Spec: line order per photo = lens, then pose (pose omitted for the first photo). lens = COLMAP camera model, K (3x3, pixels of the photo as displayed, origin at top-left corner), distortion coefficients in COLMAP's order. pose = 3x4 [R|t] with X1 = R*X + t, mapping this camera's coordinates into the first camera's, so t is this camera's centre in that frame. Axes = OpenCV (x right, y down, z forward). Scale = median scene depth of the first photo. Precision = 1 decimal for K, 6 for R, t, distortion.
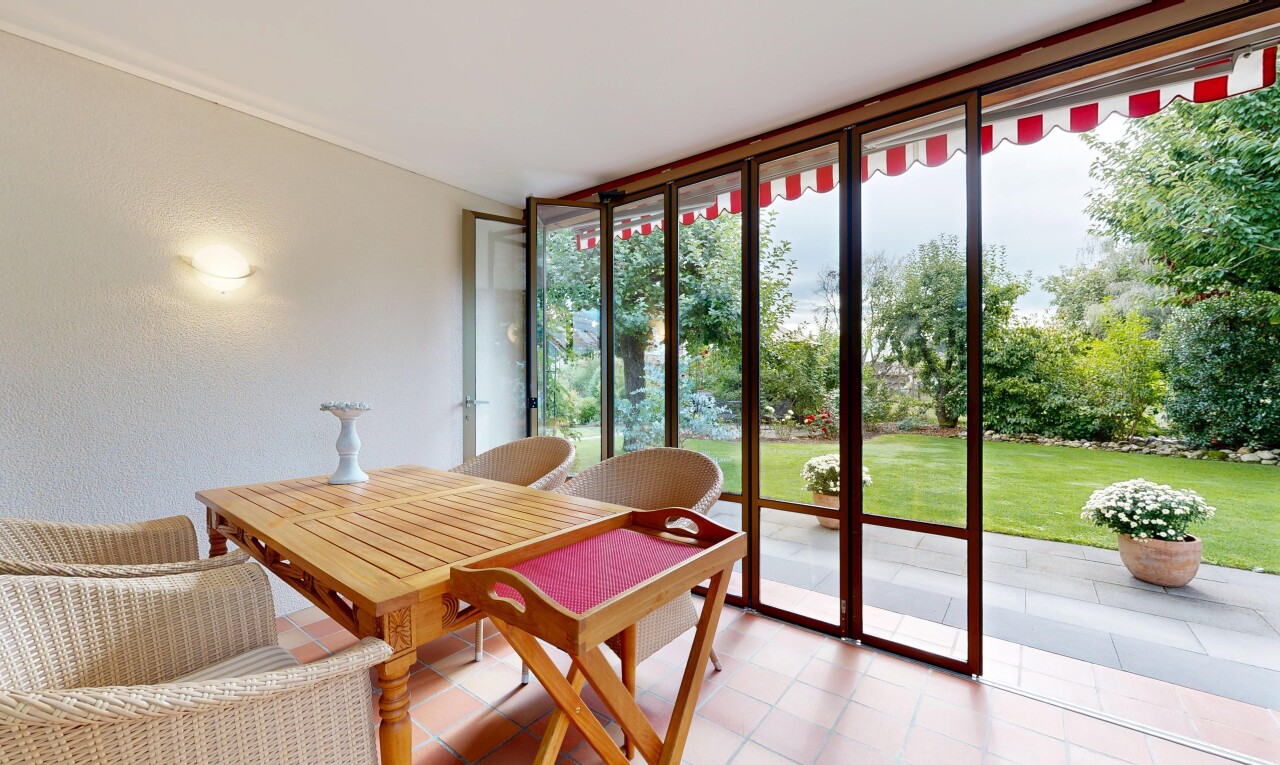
lens RADIAL K [[495.3, 0, 641.1], [0, 495.3, 381.3], [0, 0, 1]] dist [0.000567, 0.000398]
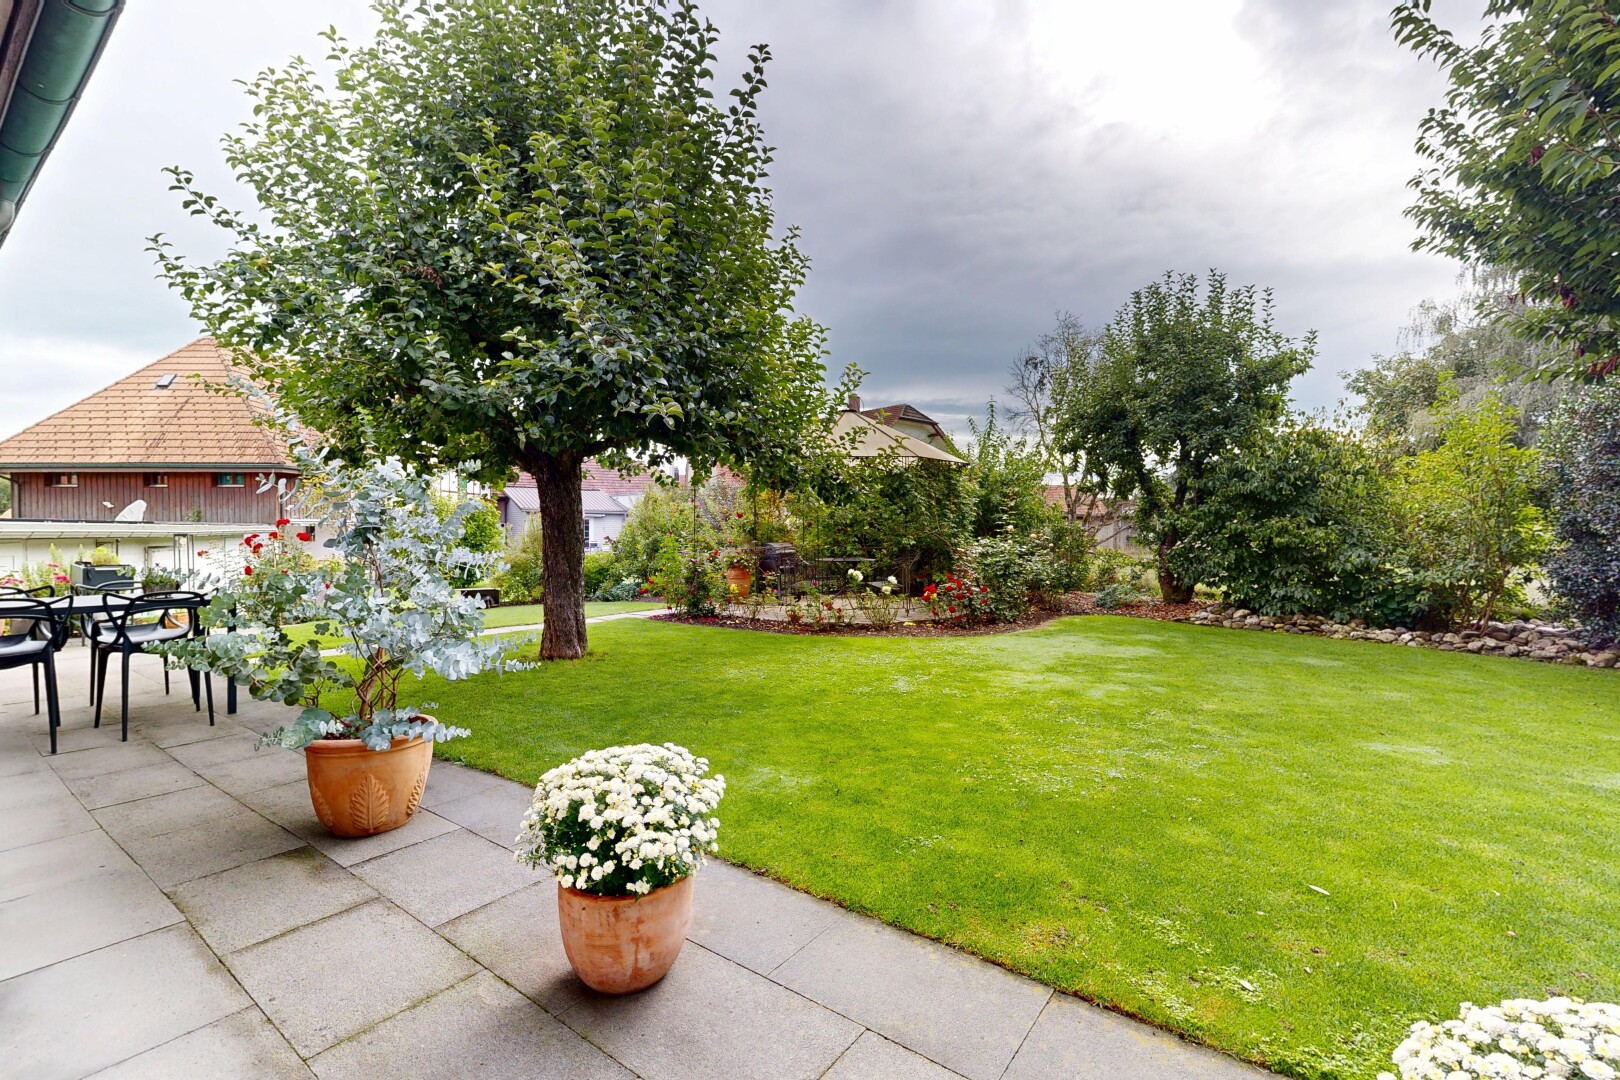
lens RADIAL K [[702.0, 0, 808.5], [0, 702.0, 538.7], [0, 0, 1]] dist [0.003156, -0.000858]
pose [[0.999695, -0.003229, 0.024494, 0.191204], [0.002785, 0.999831, 0.018165, 0.000454], [-0.024548, -0.018091, 0.999535, 0.209123]]
